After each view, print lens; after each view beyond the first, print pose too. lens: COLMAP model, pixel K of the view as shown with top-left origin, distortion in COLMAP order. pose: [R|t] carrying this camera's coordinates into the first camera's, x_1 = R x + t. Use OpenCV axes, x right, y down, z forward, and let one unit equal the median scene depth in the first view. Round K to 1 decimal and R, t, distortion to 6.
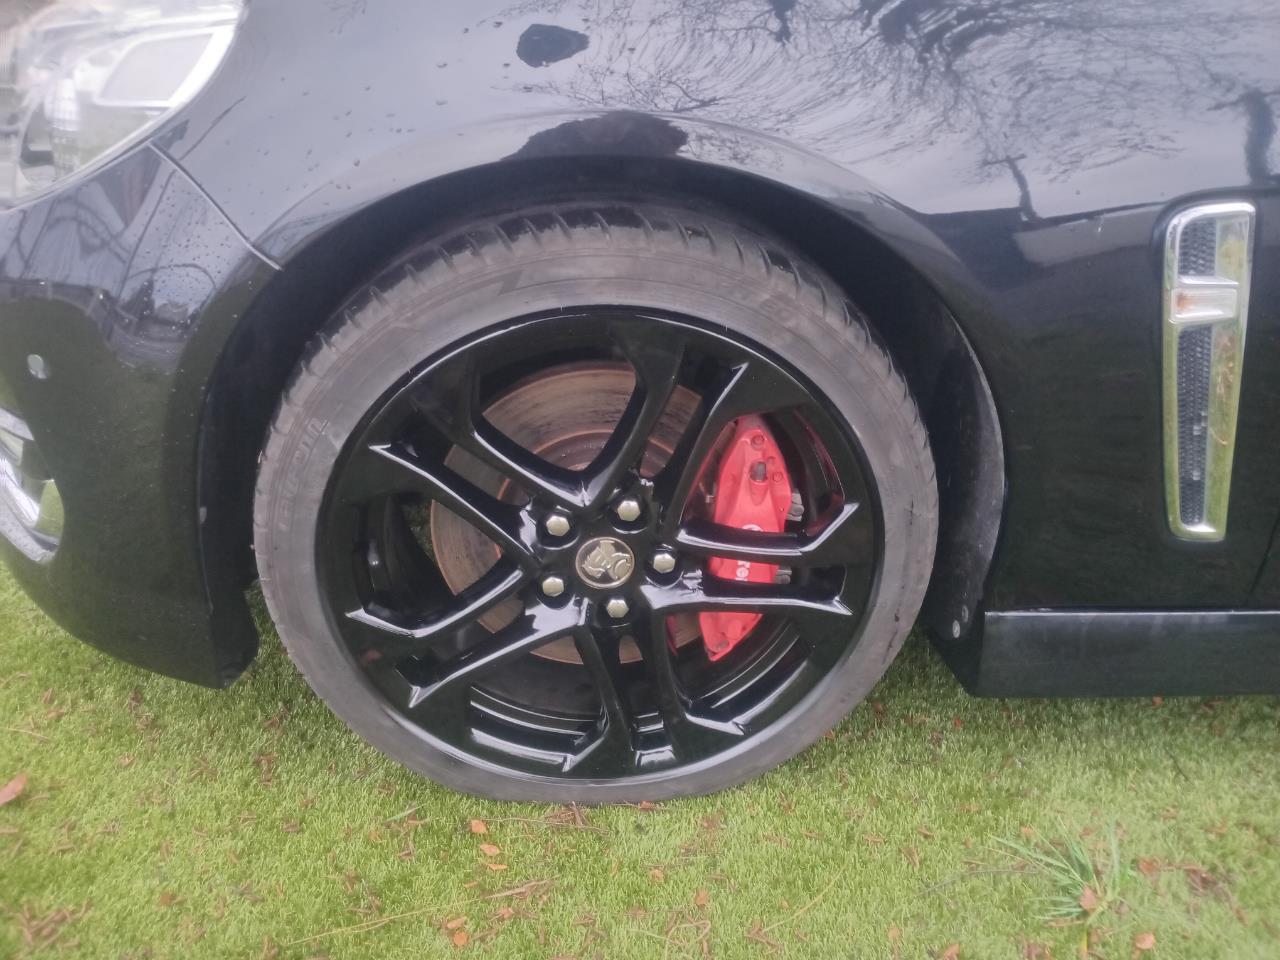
lens RADIAL K [[949.1, 0, 640.0], [0, 949.1, 480.0], [0, 0, 1]] dist [0.069937, -0.105299]
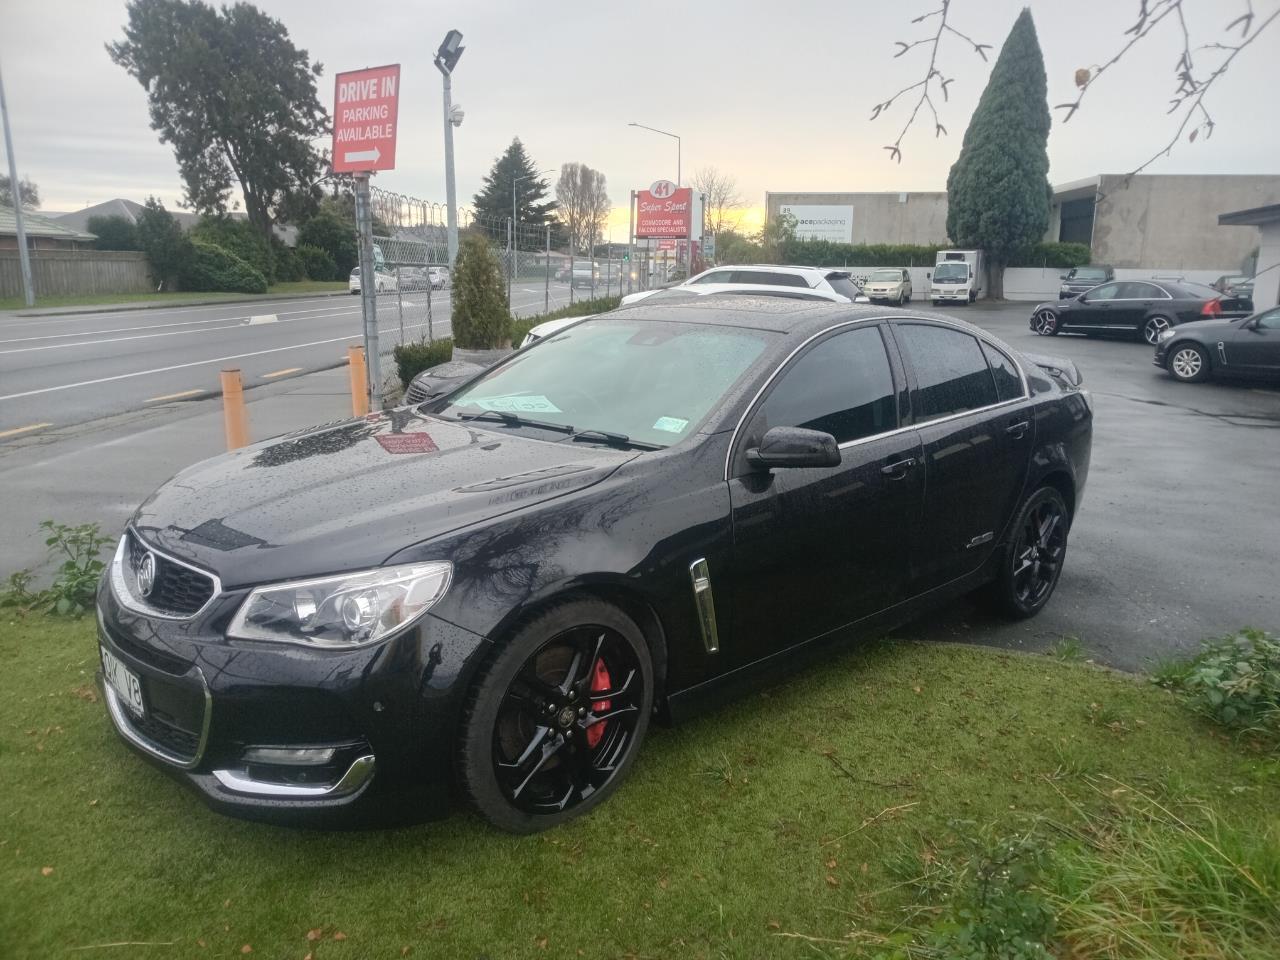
lens RADIAL K [[1016.1, 0, 640.0], [0, 1016.1, 480.0], [0, 0, 1]] dist [-0.002247, 0.000258]
pose [[0.751858, -0.148419, 0.642402, -1.686973], [0.297867, 0.945696, -0.130128, -0.117999], [-0.588204, 0.289189, 0.755239, -1.578547]]
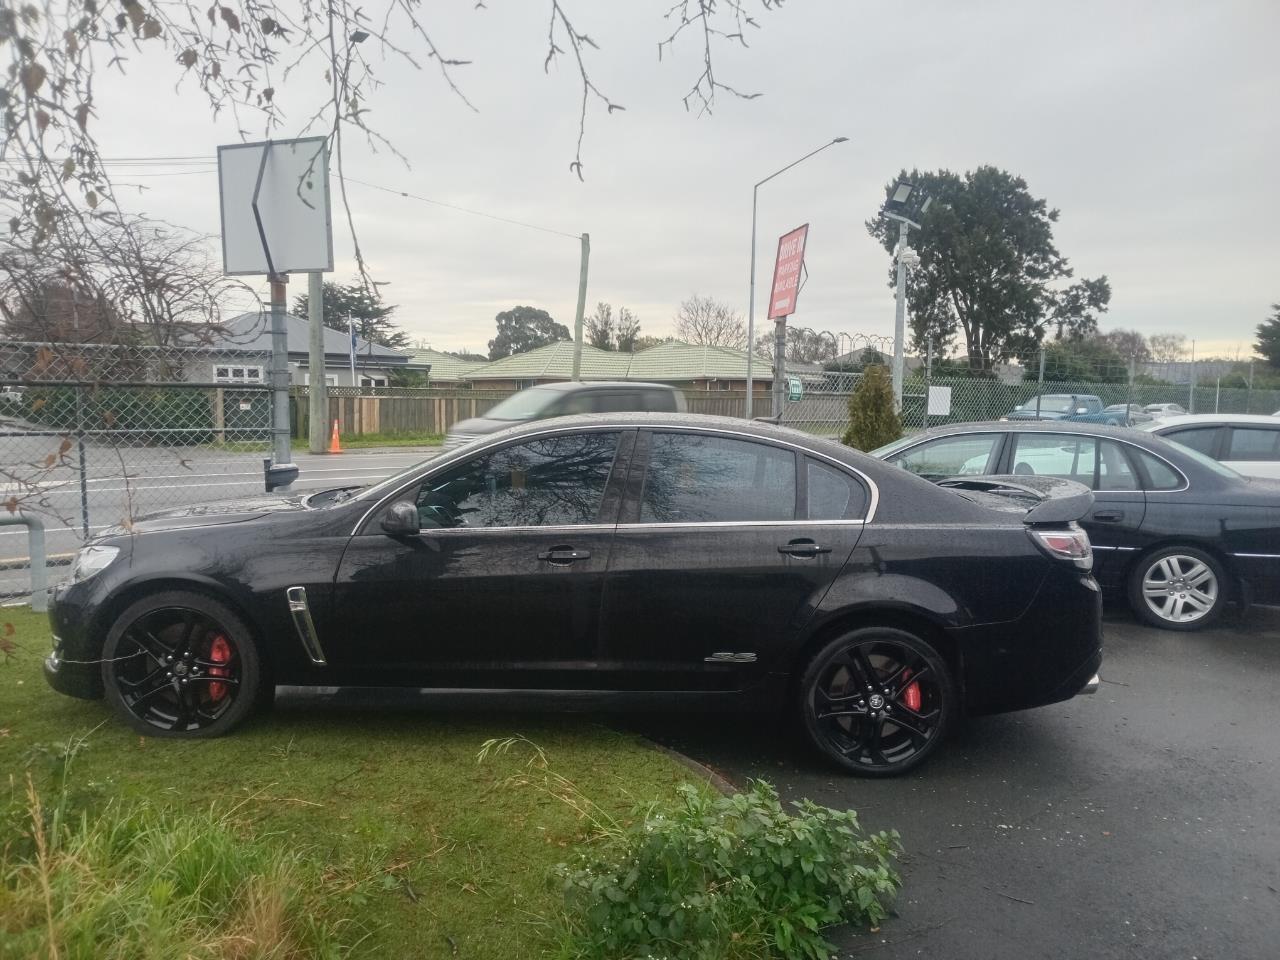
lens RADIAL K [[1008.1, 0, 640.0], [0, 1008.1, 480.0], [0, 0, 1]] dist [0.035674, 0.003392]
pose [[0.995340, -0.004955, -0.096296, 2.447771], [-0.031472, 0.927291, -0.373017, 0.938535], [0.091143, 0.374309, 0.922814, -3.320310]]
